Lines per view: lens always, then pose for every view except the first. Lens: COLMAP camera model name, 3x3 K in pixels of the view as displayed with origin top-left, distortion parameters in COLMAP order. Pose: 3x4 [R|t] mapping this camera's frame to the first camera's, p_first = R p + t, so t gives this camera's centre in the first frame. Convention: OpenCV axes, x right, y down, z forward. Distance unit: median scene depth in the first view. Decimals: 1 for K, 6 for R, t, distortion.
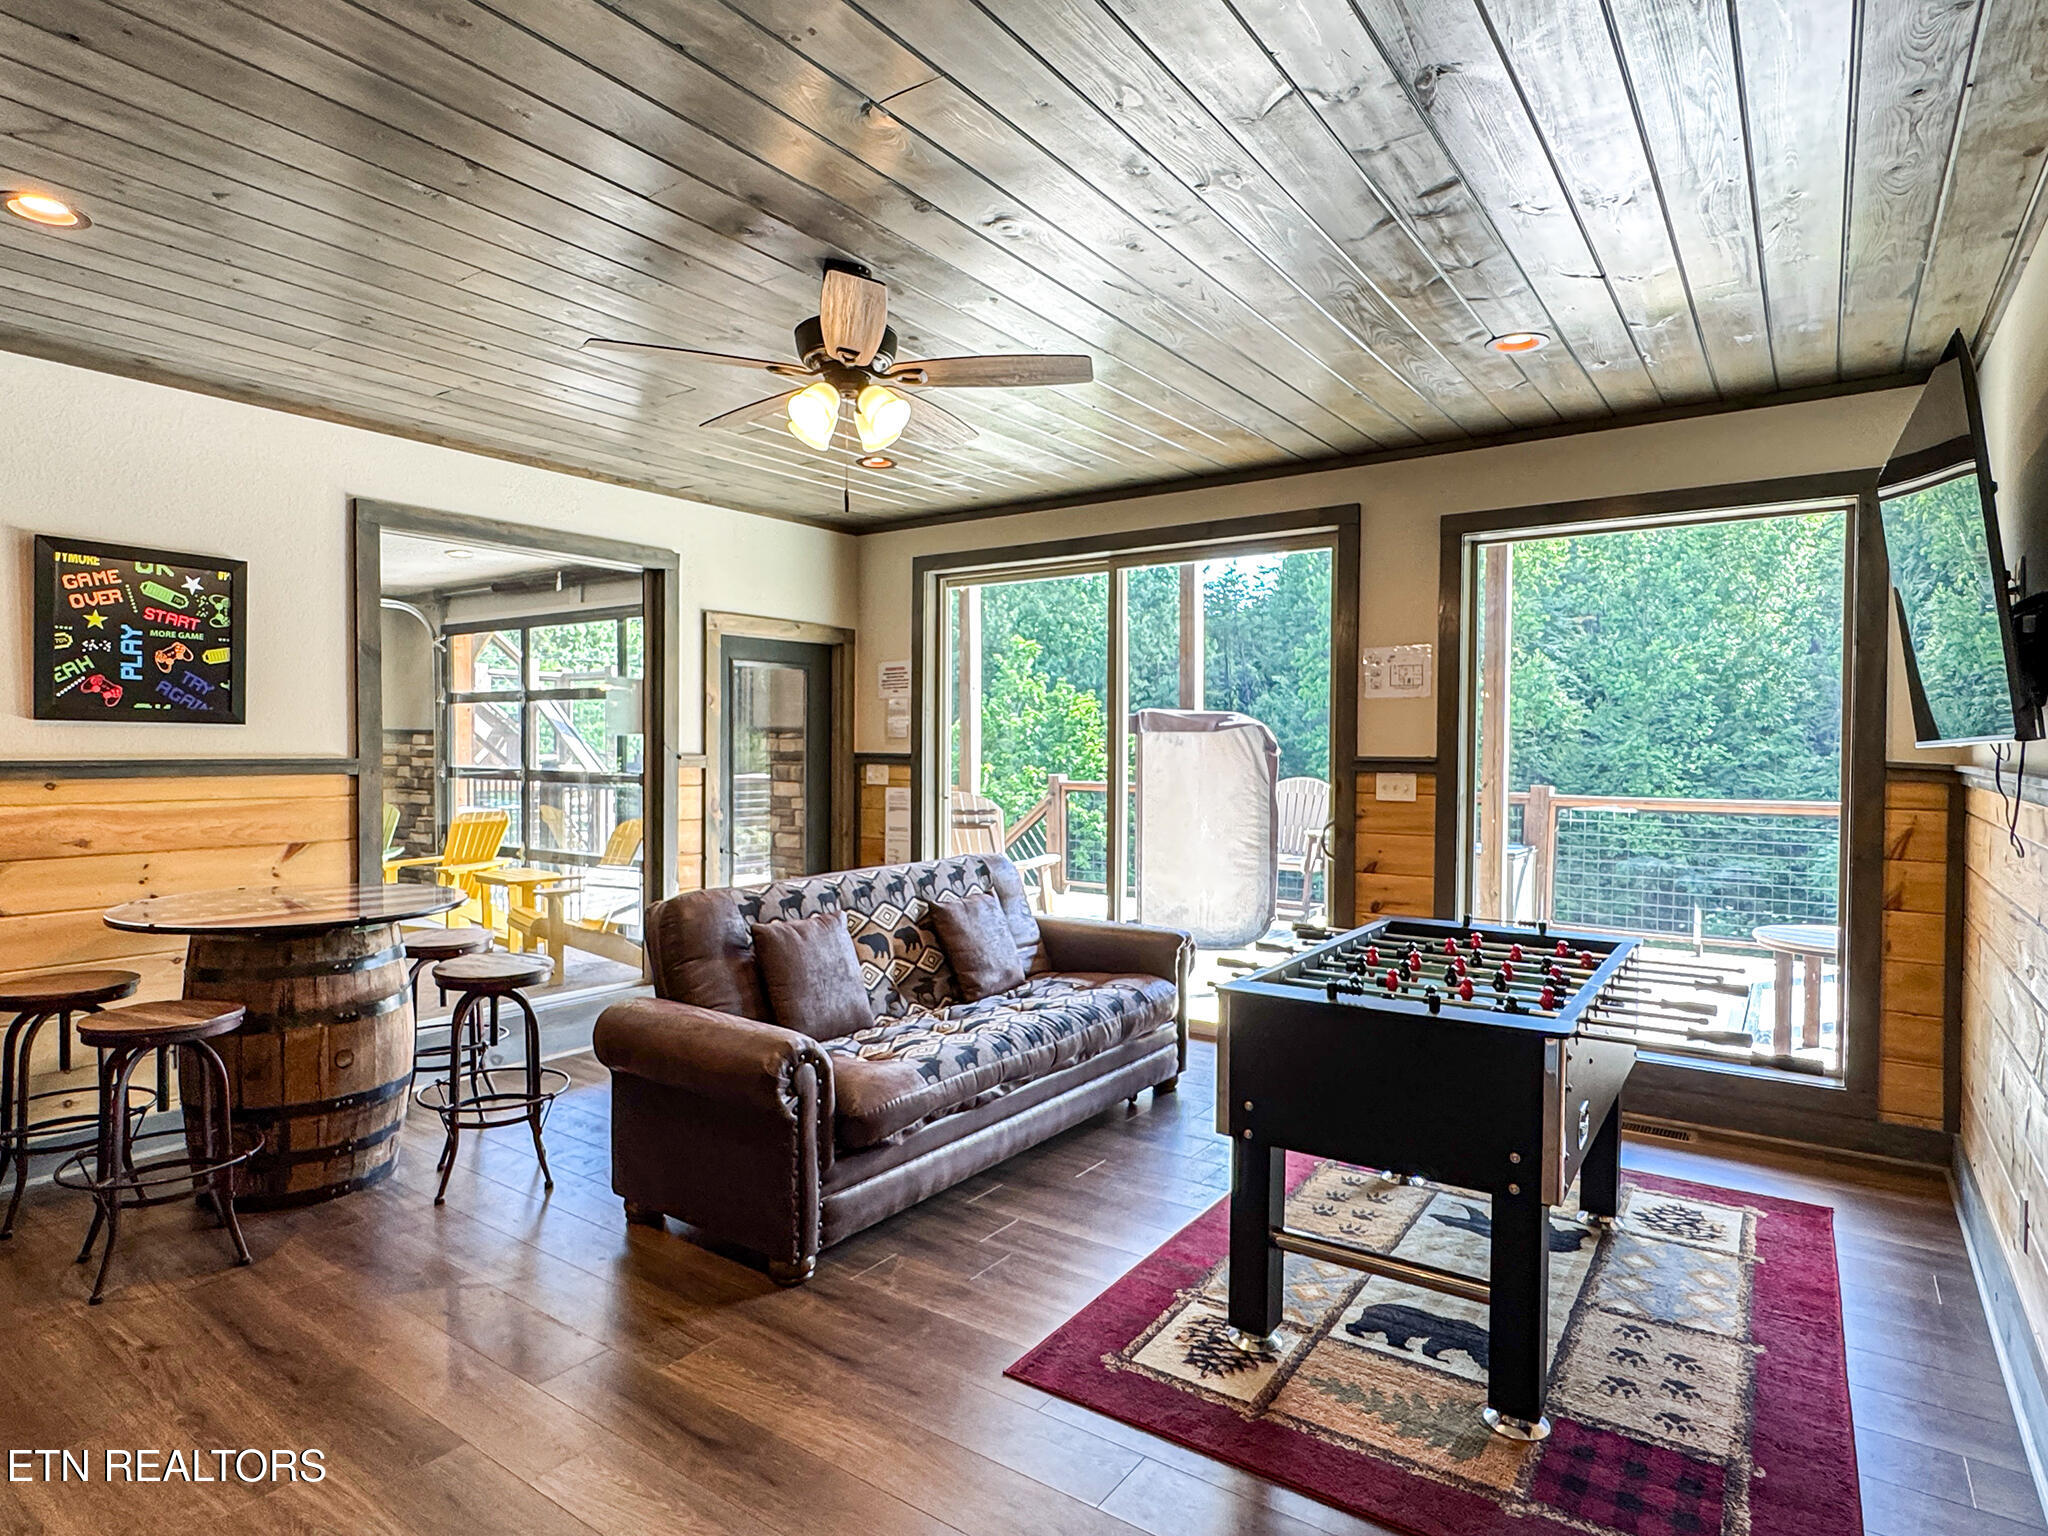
lens RADIAL K [[1126.4, 0, 1011.9], [0, 1126.4, 764.3], [0, 0, 1]] dist [0.001815, 0.000884]
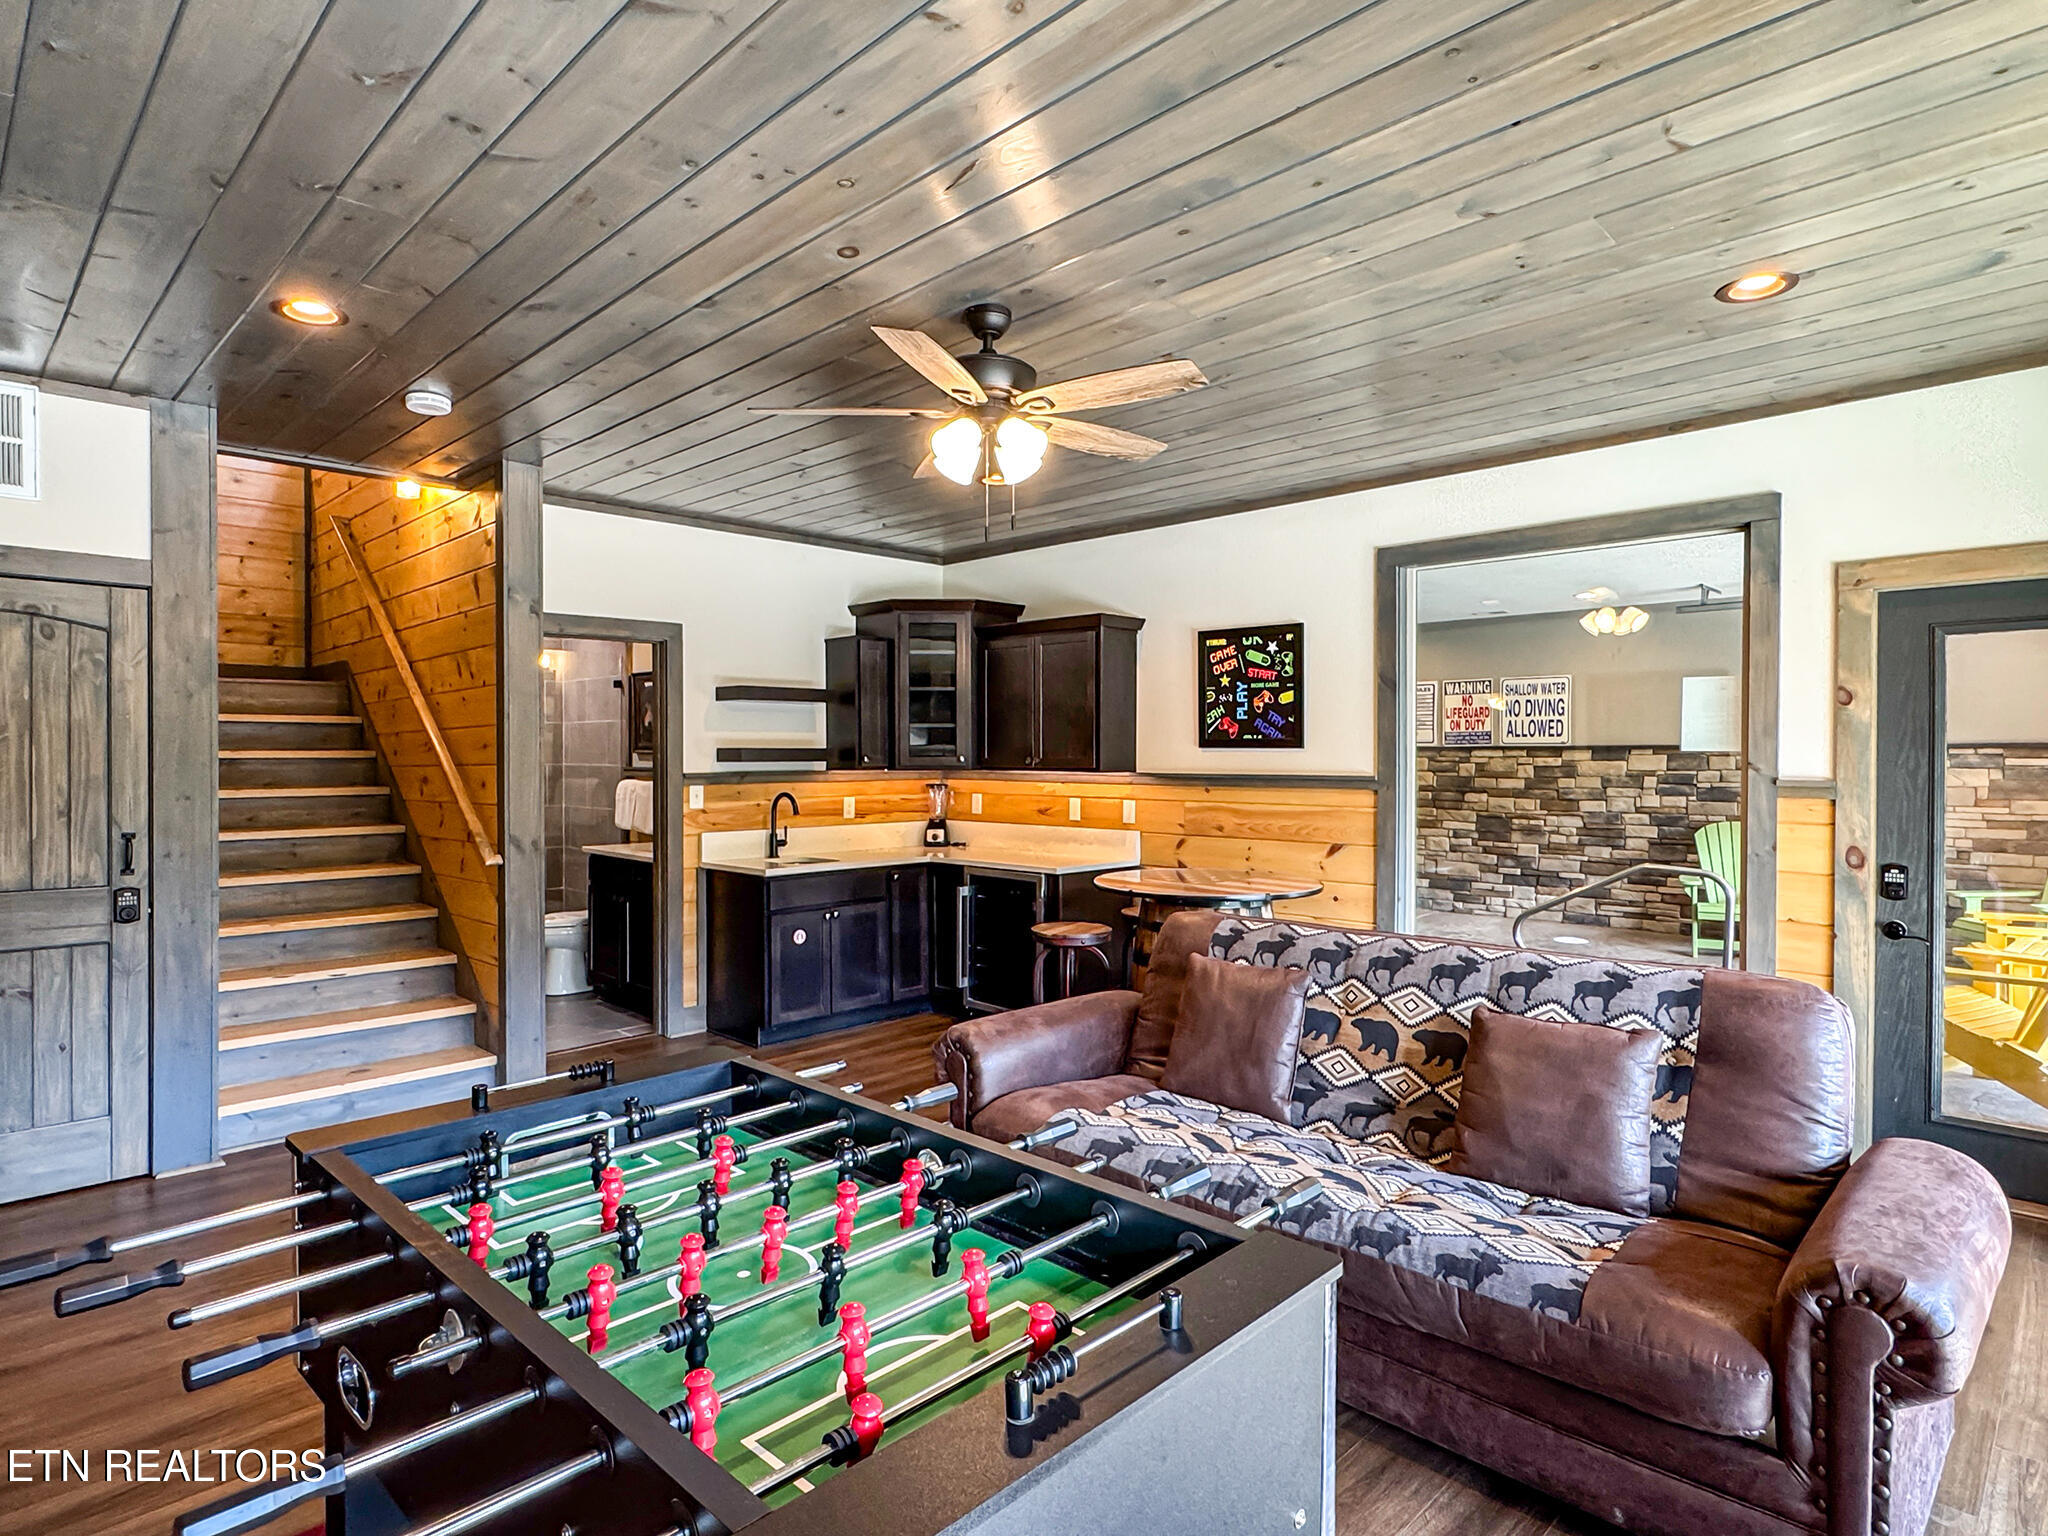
lens RADIAL K [[1126.4, 0, 1011.9], [0, 1126.4, 764.3], [0, 0, 1]] dist [0.001815, 0.000884]
pose [[-0.170830, 0.002430, -0.985298, 0.682796], [-0.018013, 0.999822, 0.005589, -0.019001], [0.985136, 0.018703, -0.170756, 0.932704]]
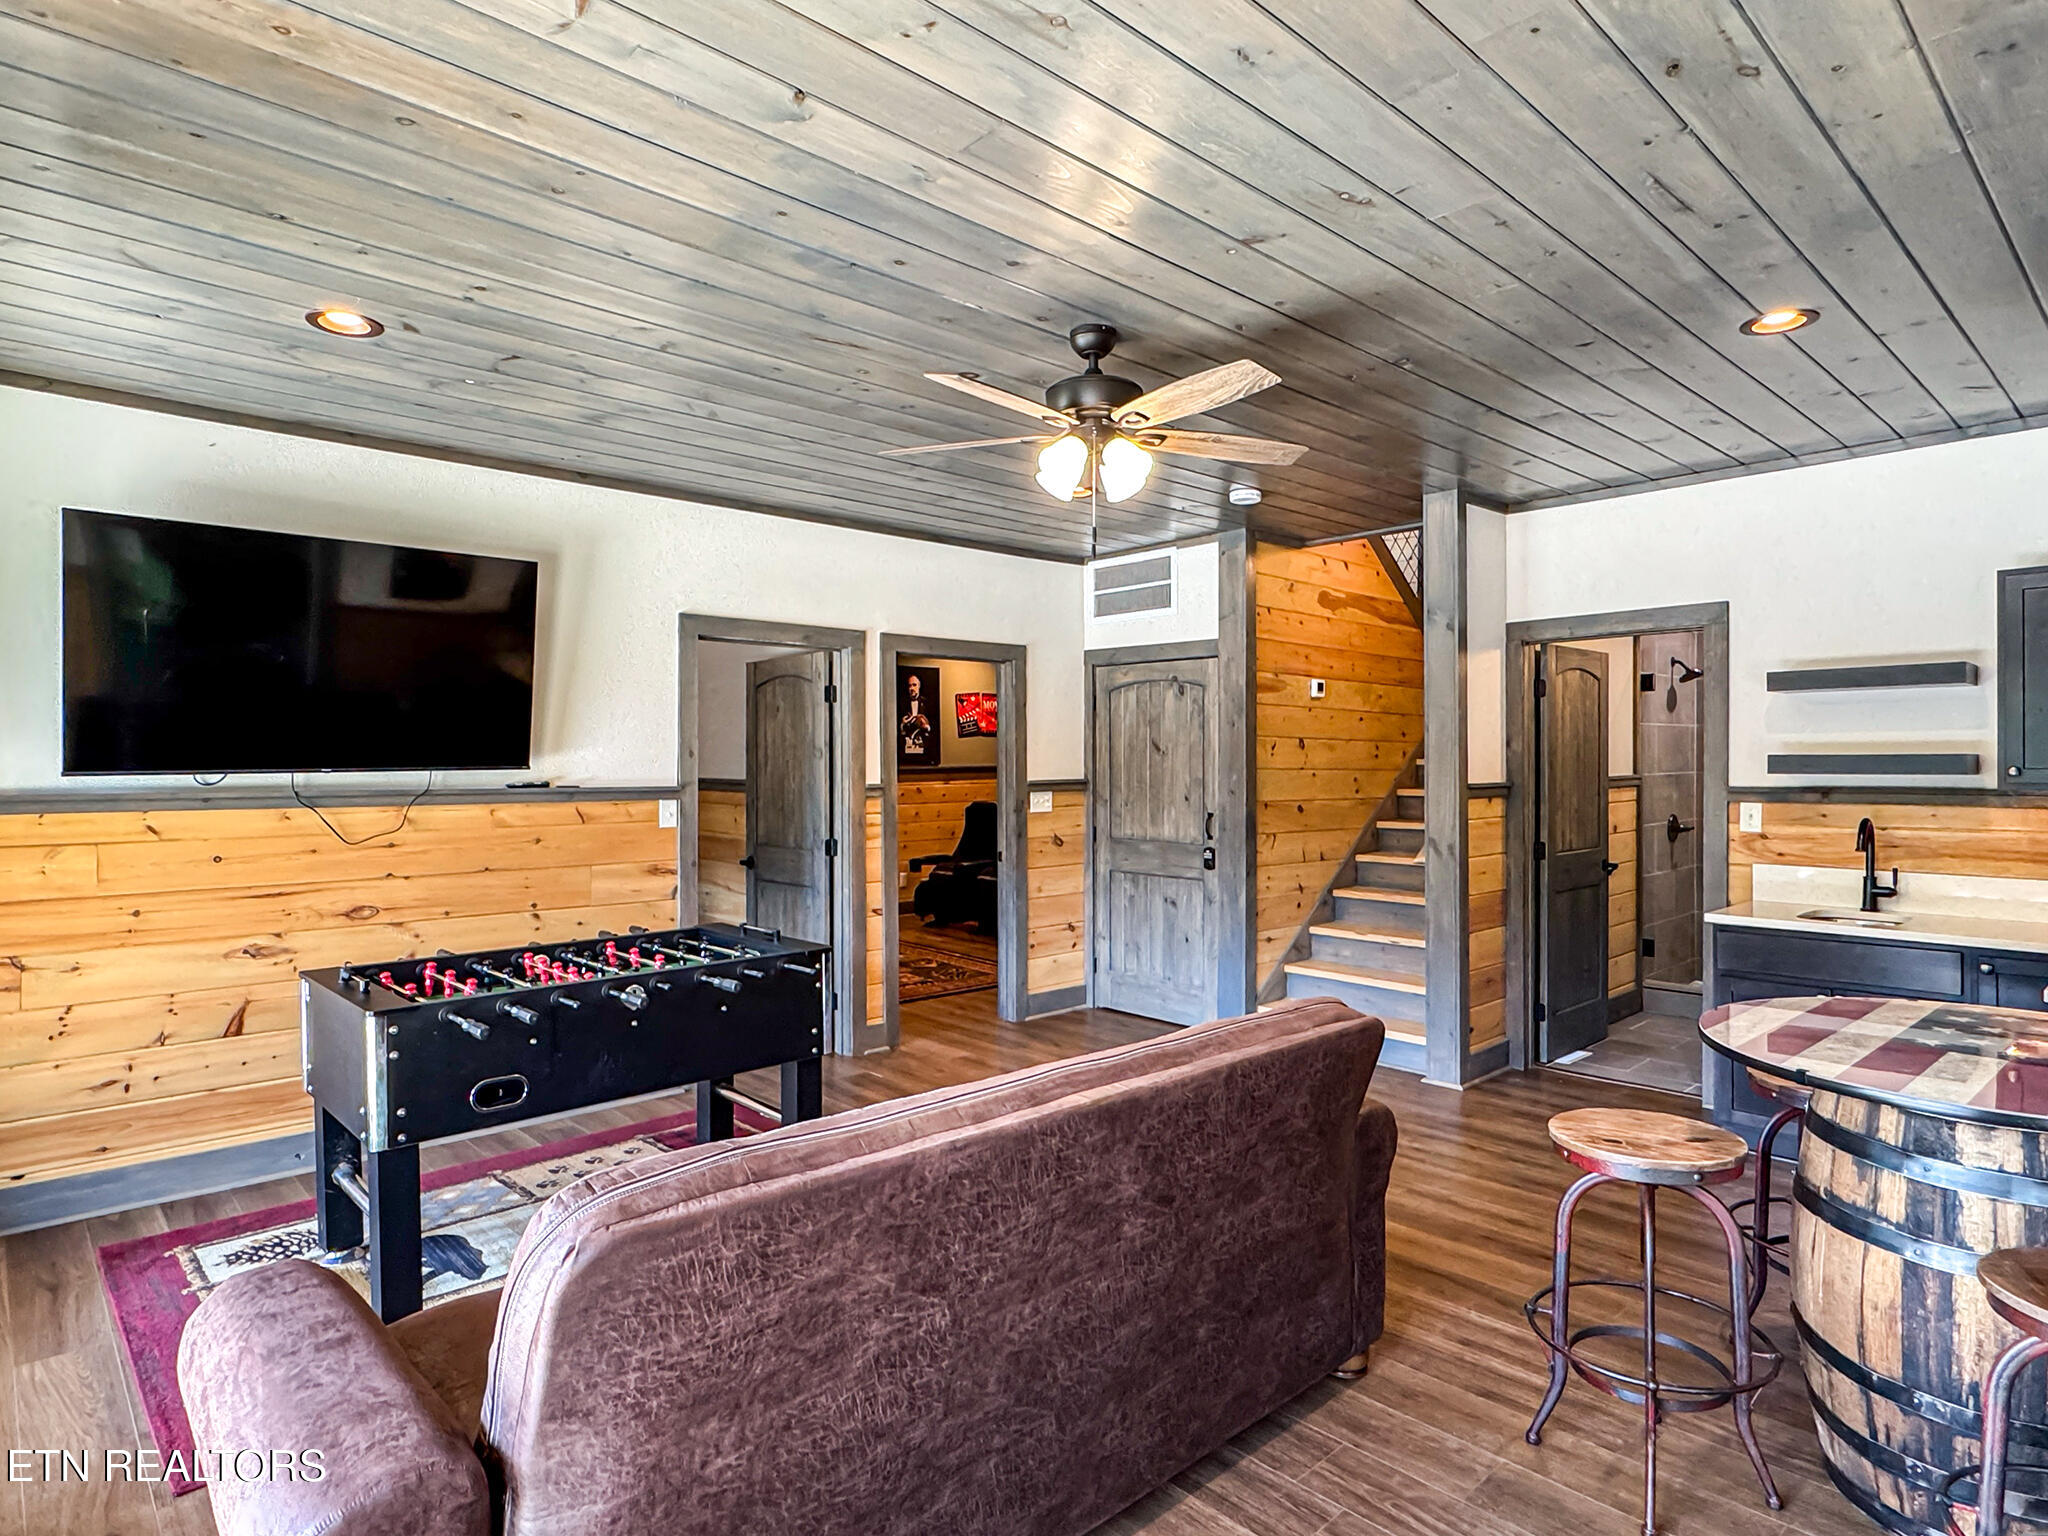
lens RADIAL K [[1126.4, 0, 1011.9], [0, 1126.4, 764.3], [0, 0, 1]] dist [0.001815, 0.000884]
pose [[-0.977291, -0.003711, 0.211871, -0.230869], [0.001582, 0.999691, 0.024804, -0.046064], [-0.211898, 0.024576, -0.976983, 1.591251]]
